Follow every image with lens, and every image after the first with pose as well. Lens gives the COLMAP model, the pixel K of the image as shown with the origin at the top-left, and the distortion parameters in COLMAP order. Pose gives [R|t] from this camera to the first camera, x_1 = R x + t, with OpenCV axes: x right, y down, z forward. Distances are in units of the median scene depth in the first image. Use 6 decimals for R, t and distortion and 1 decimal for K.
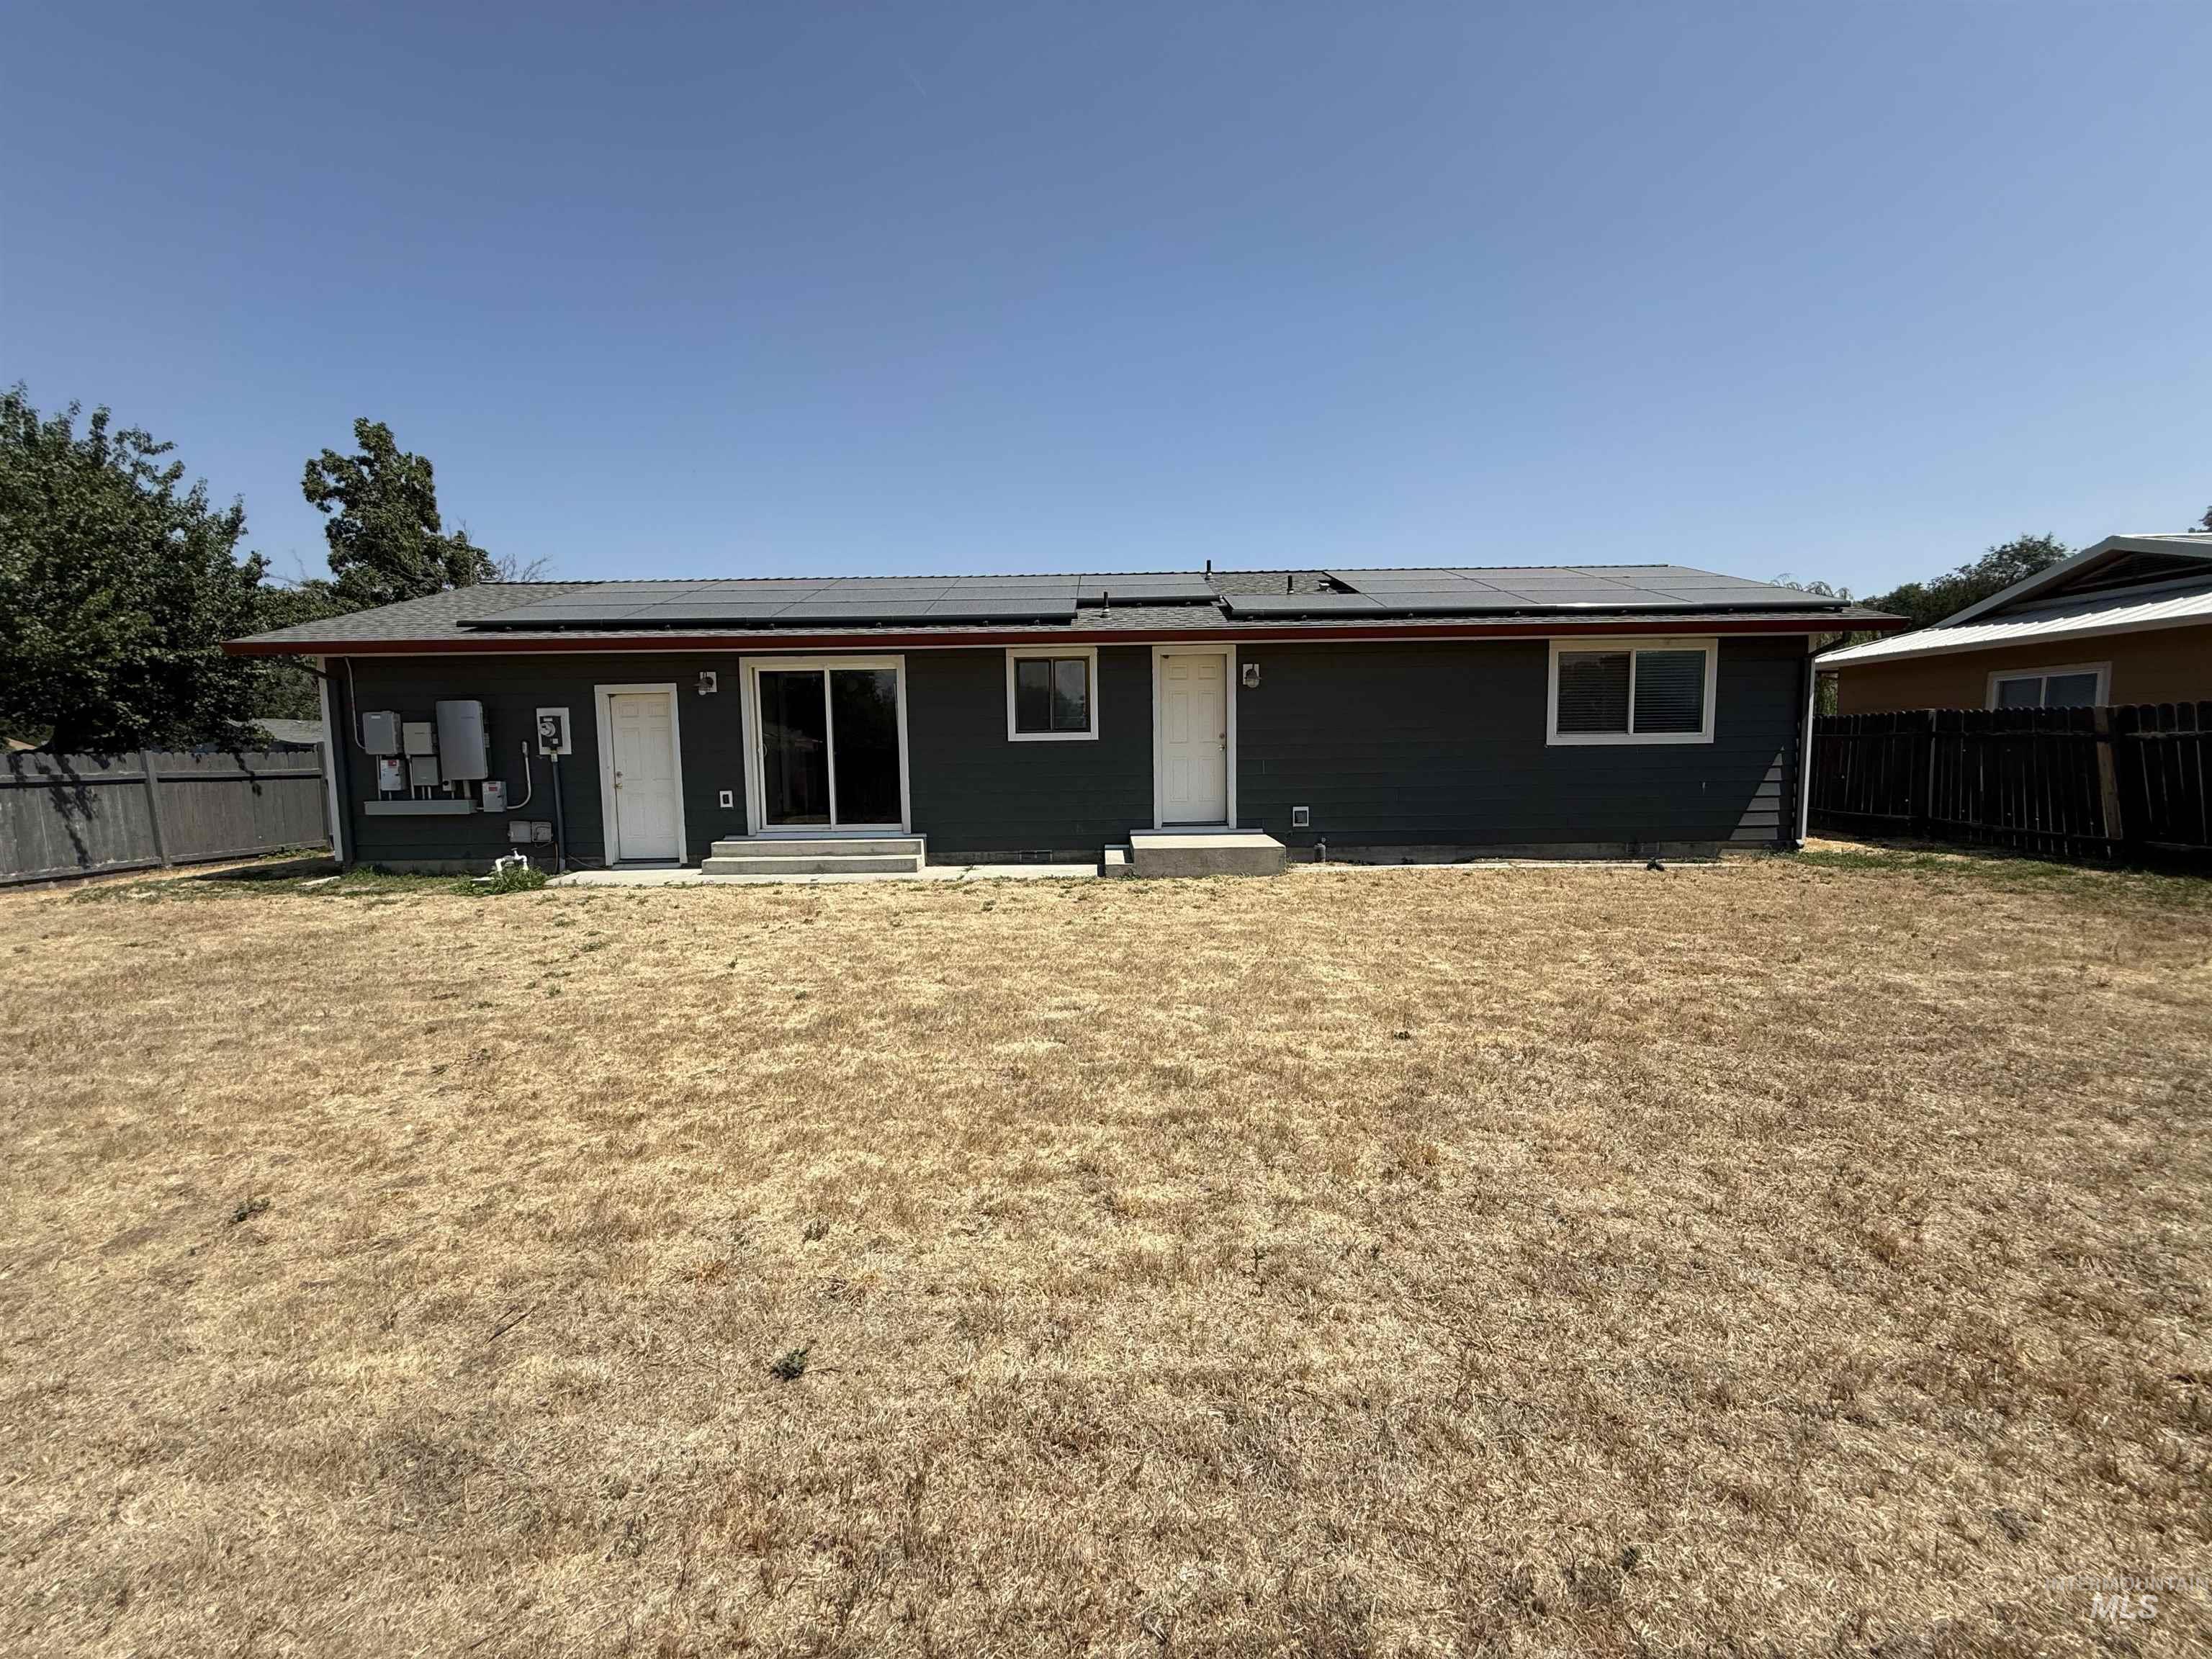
lens RADIAL K [[883.3, 0, 1104.4], [0, 883.3, 823.6], [0, 0, 1]] dist [-0.000571, 0.000447]
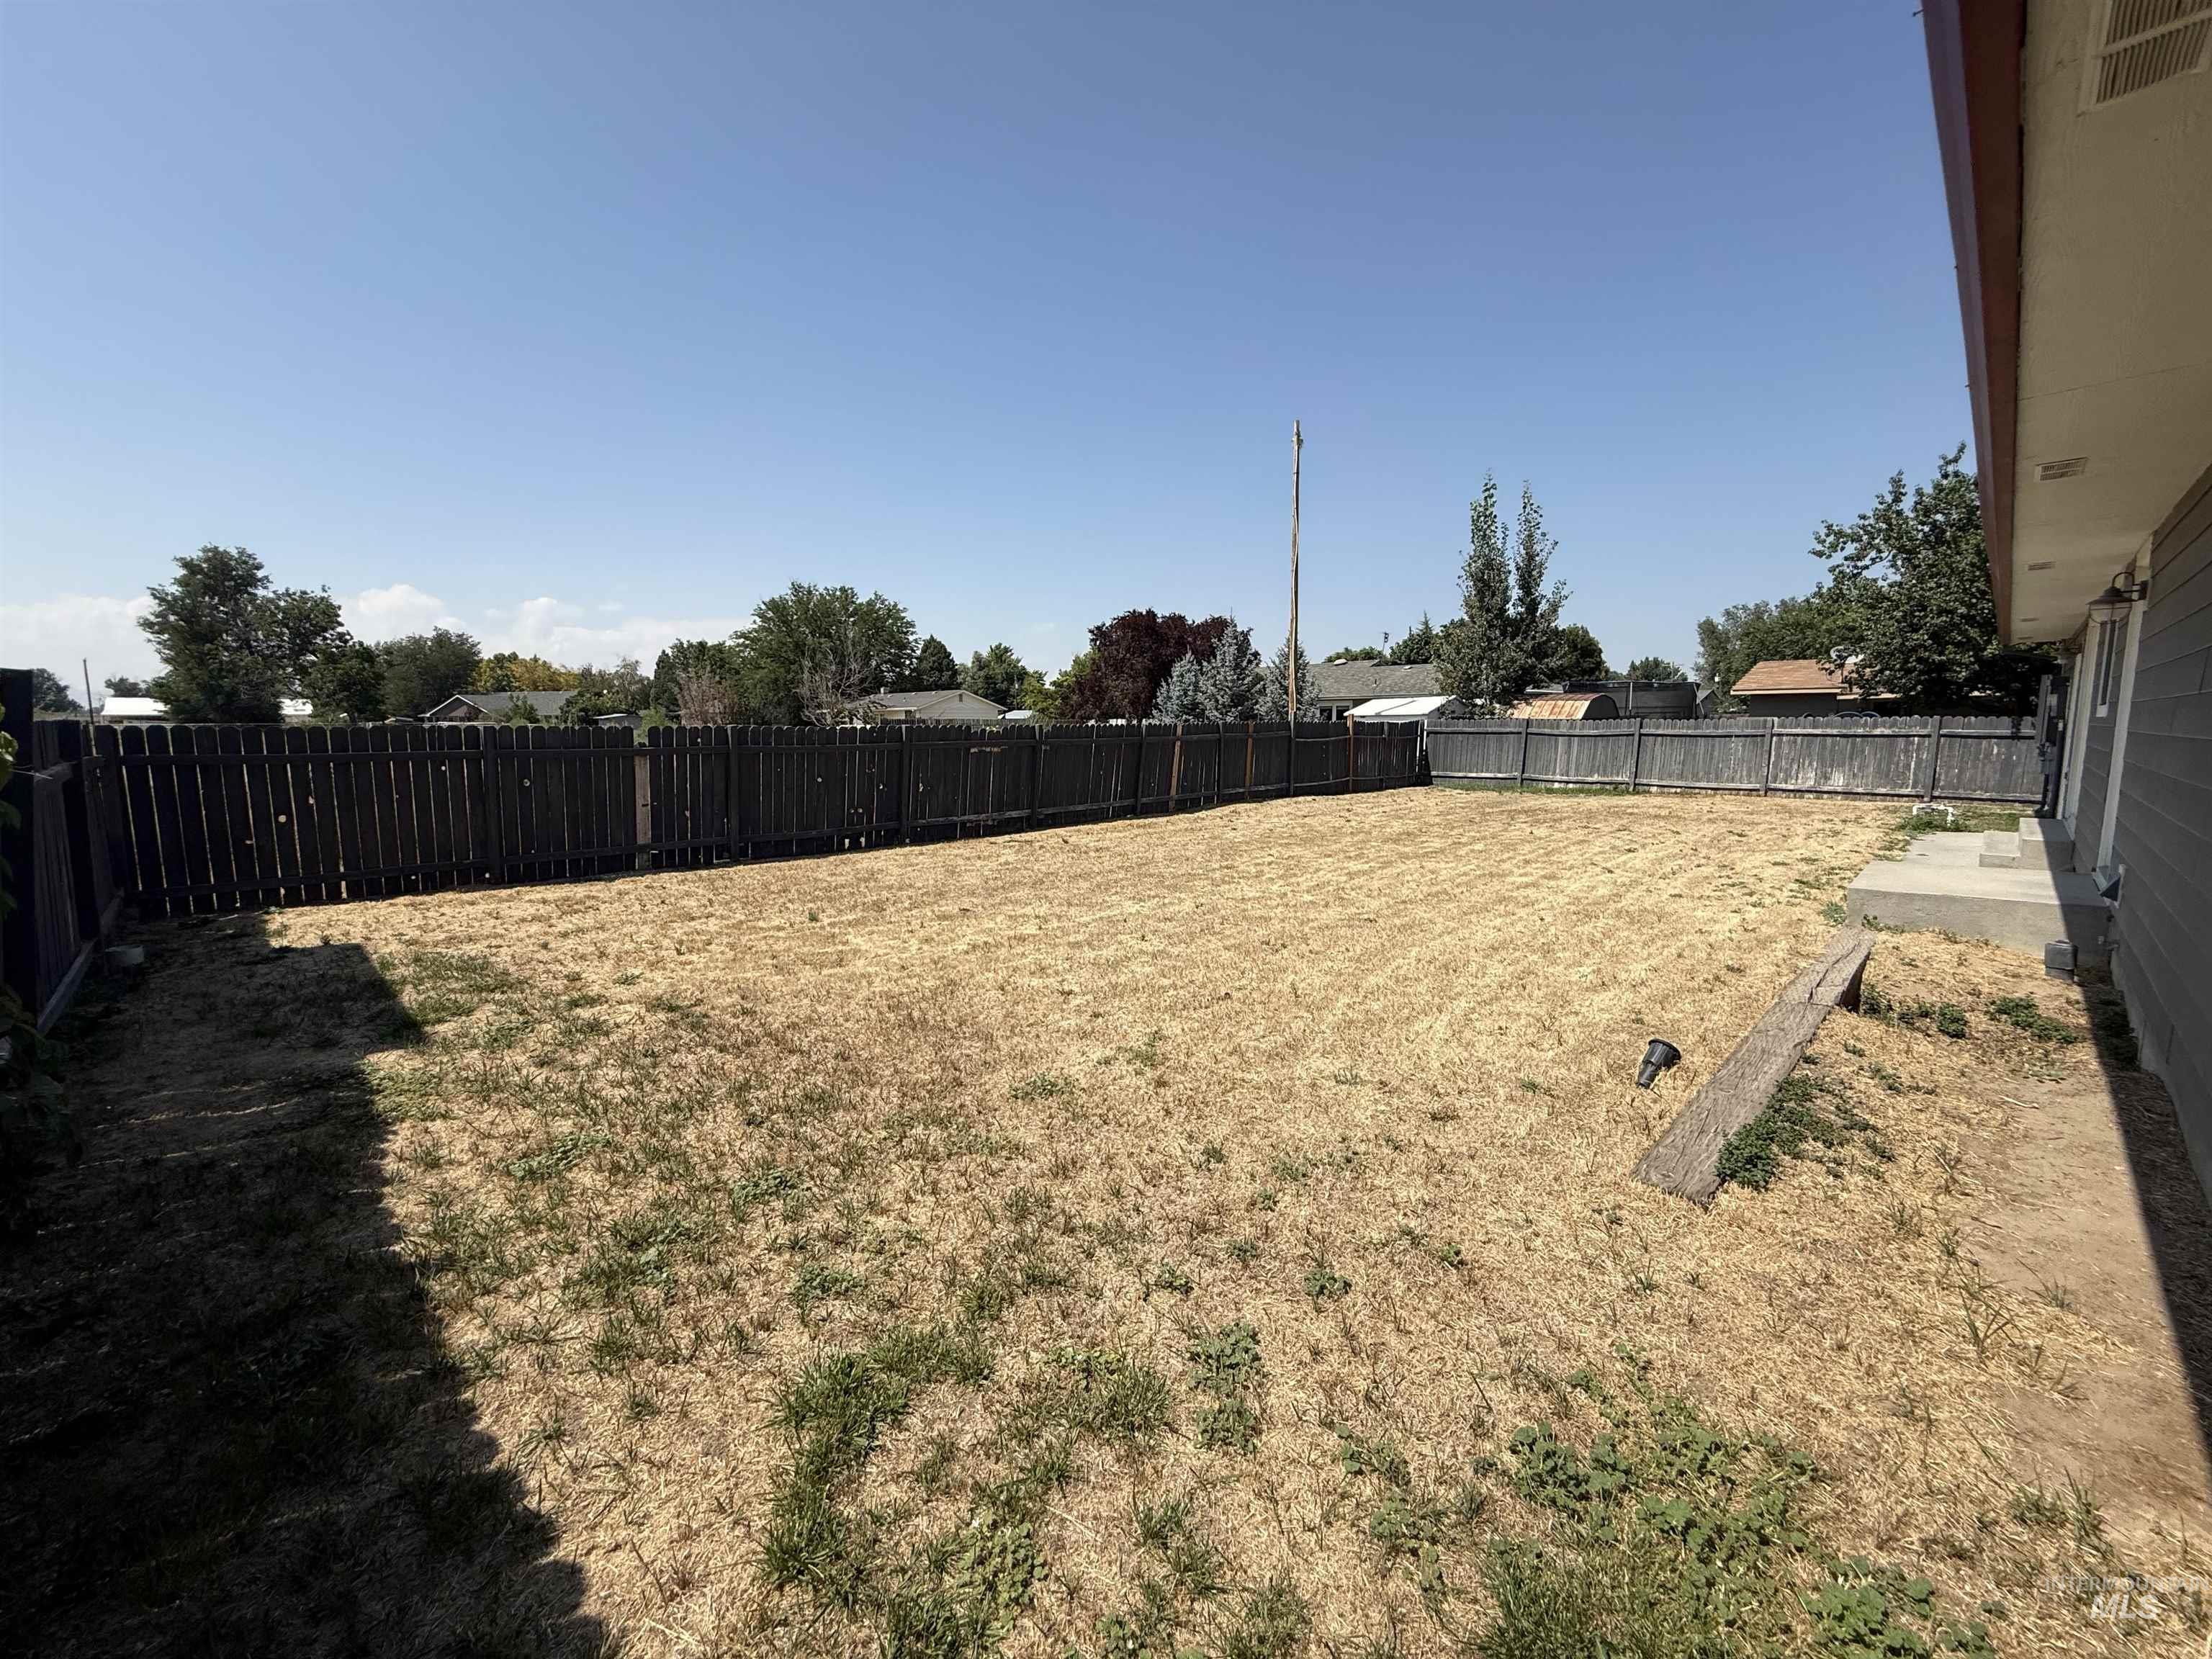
lens RADIAL K [[883.3, 0, 1095.8], [0, 883.3, 830.4], [0, 0, 1]] dist [-0.000571, 0.000447]
pose [[-0.712577, 0.103048, -0.693985, 0.944928], [-0.040538, 0.981455, 0.187358, -0.104784], [0.700422, 0.161640, -0.695185, 0.945692]]
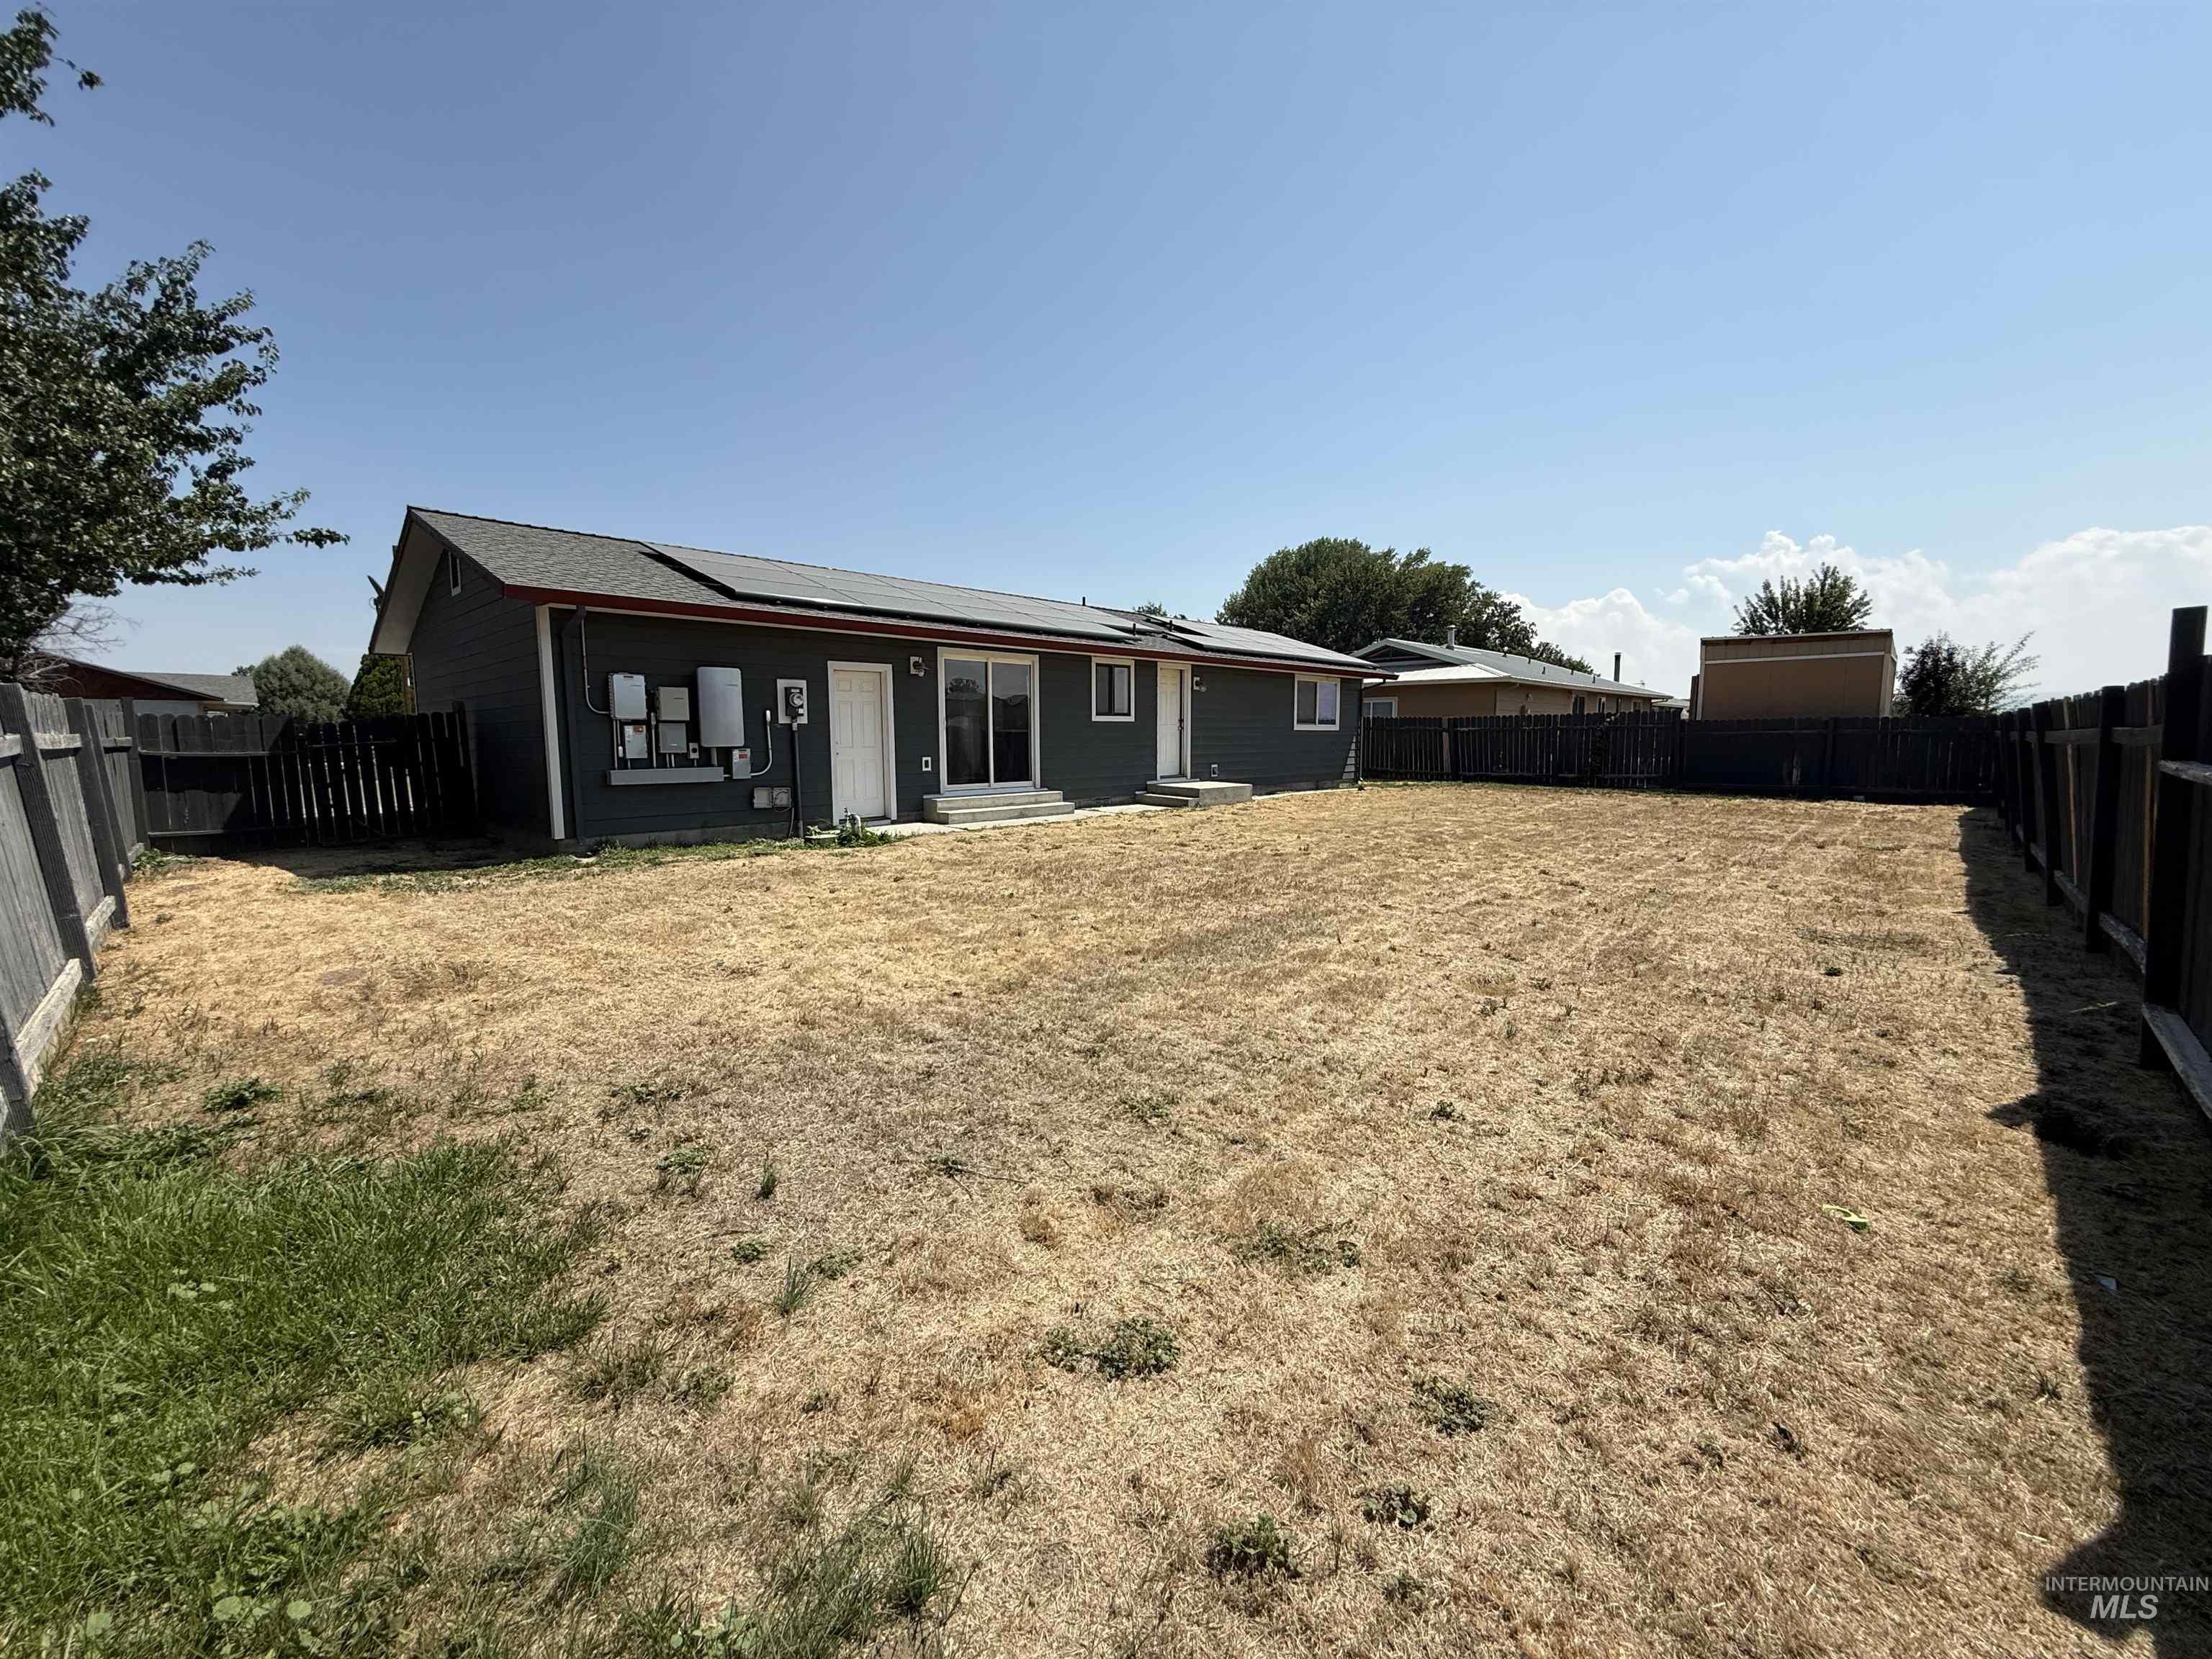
lens RADIAL K [[883.3, 0, 1100.1], [0, 883.3, 827.0], [0, 0, 1]] dist [-0.000571, 0.000447]
pose [[0.693456, -0.062330, 0.717798, -1.138780], [0.046212, 0.998047, 0.042021, 0.018639], [-0.719016, 0.004031, 0.694982, -0.003775]]
